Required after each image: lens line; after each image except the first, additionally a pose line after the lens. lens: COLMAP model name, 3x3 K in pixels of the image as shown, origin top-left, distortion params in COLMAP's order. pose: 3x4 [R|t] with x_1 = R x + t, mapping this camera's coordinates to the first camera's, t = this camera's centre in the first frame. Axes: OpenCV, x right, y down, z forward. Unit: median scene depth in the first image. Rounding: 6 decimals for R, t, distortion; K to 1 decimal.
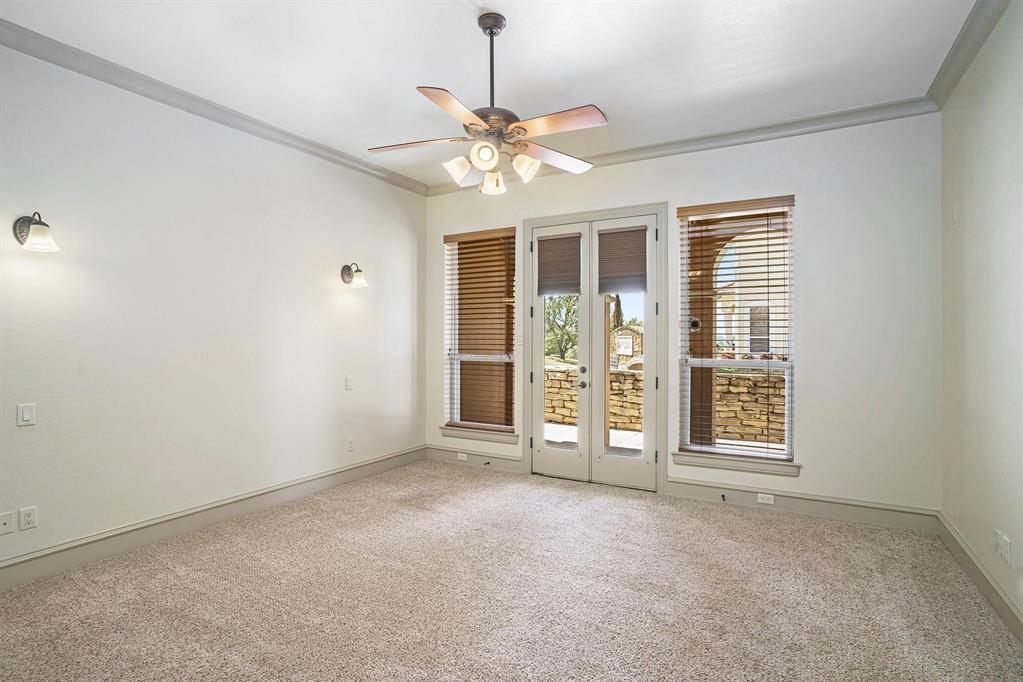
lens RADIAL K [[518.9, 0, 511.5], [0, 518.9, 341.0], [0, 0, 1]] dist [-0.081898, 0.037735]
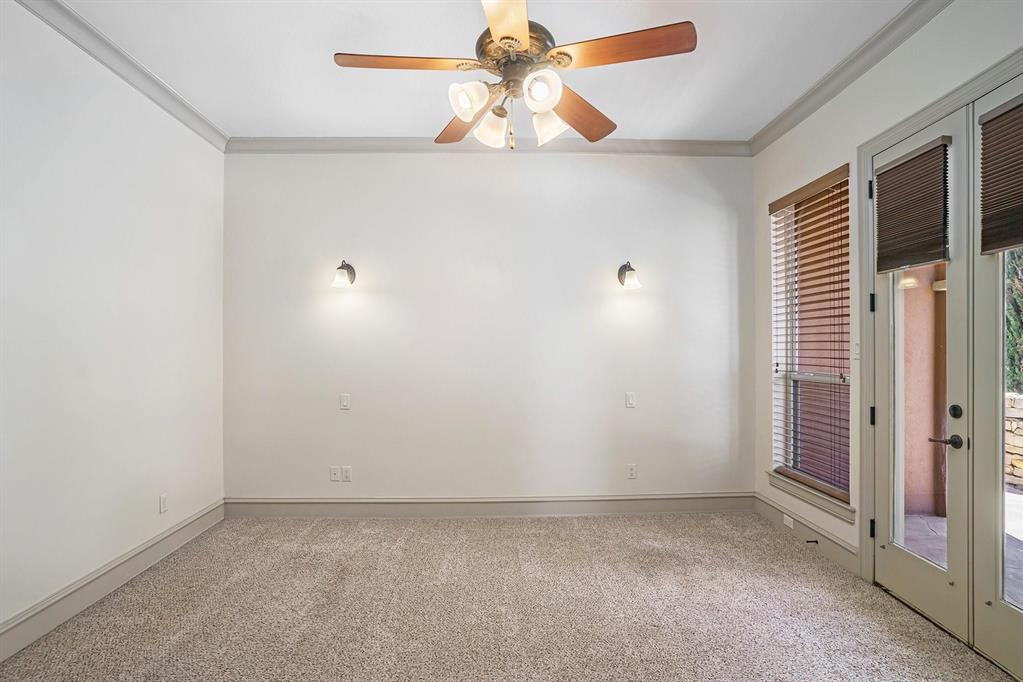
lens RADIAL K [[525.5, 0, 511.9], [0, 525.5, 351.3], [0, 0, 1]] dist [-0.083463, 0.064562]
pose [[0.517648, 0.003485, -0.855587, 0.332077], [-0.003566, 0.999992, 0.001916, -0.001123], [0.855586, 0.002060, 0.517656, 0.375857]]
